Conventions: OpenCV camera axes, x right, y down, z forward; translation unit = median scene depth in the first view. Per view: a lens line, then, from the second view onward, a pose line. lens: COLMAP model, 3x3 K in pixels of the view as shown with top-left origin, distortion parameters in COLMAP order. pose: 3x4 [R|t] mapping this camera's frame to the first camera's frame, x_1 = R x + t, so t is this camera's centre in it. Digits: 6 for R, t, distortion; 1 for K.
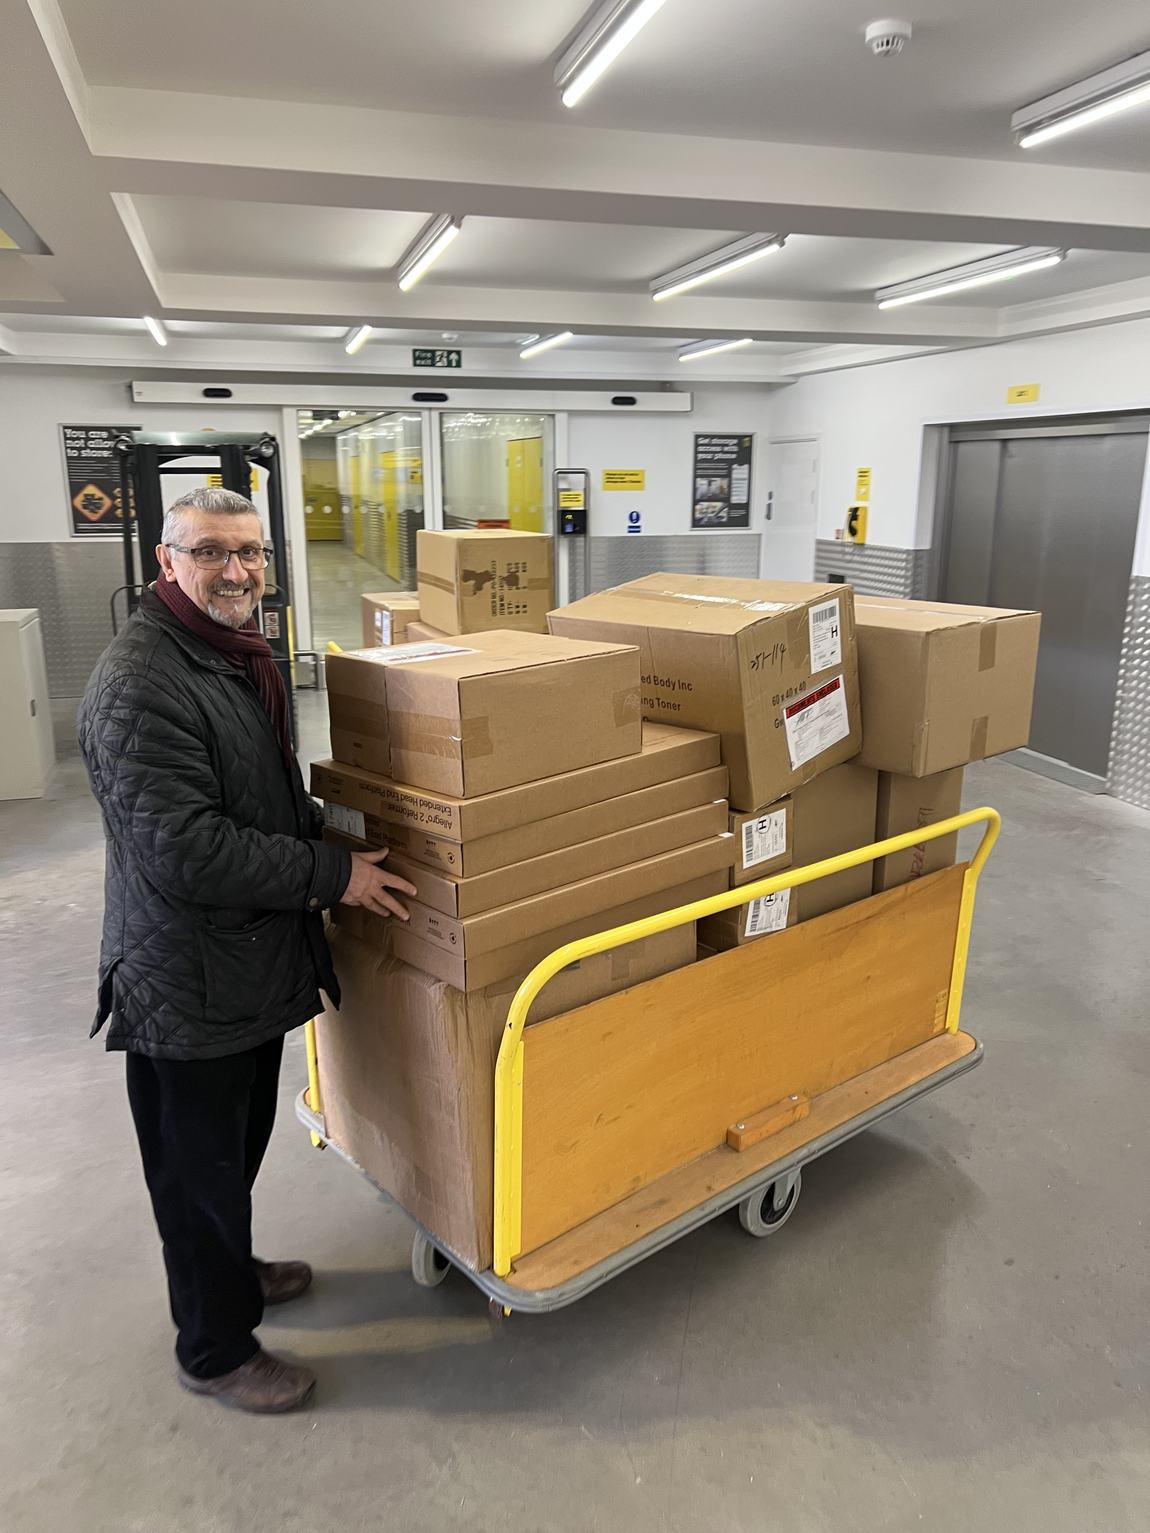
lens RADIAL K [[1144.9, 0, 575.0], [0, 1144.9, 766.5], [0, 0, 1]] dist [0.022194, 0.000768]
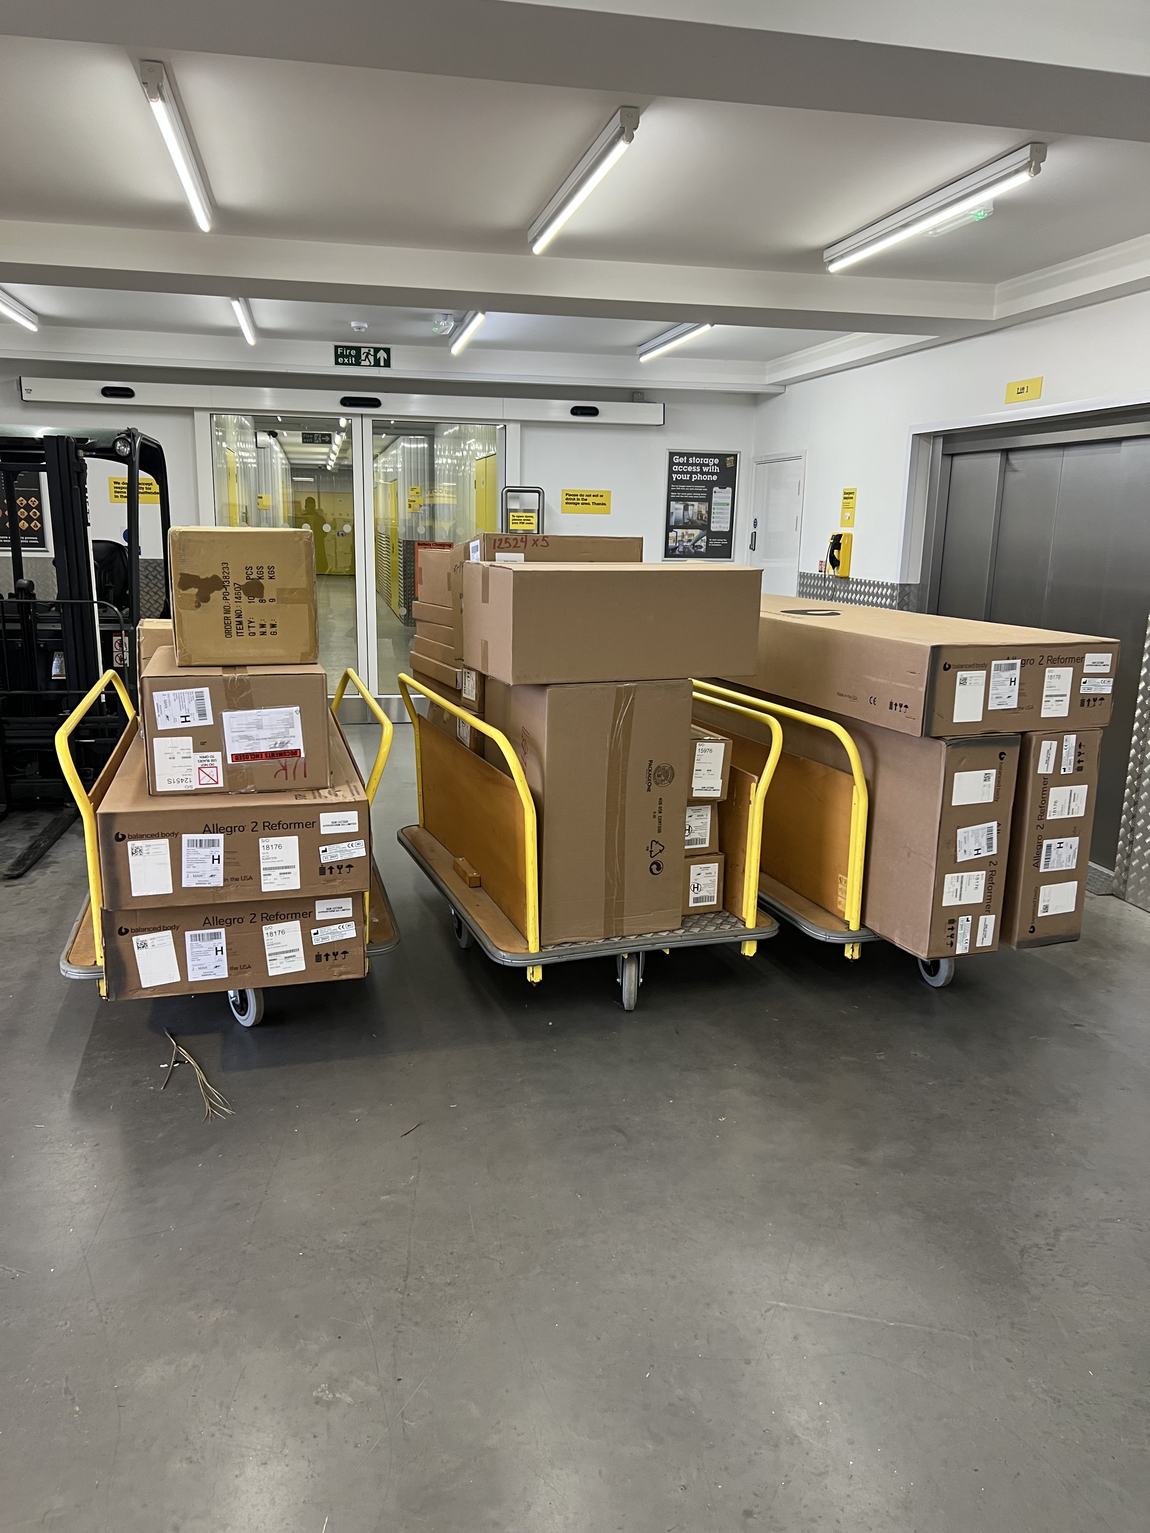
lens RADIAL K [[1129.2, 0, 571.3], [0, 1129.2, 782.5], [0, 0, 1]] dist [0.005014, 0.004948]
pose [[0.997228, 0.035015, -0.065657, 0.104043], [-0.036582, 0.999070, -0.022808, -0.015433], [0.064797, 0.025147, 0.997582, 0.151576]]
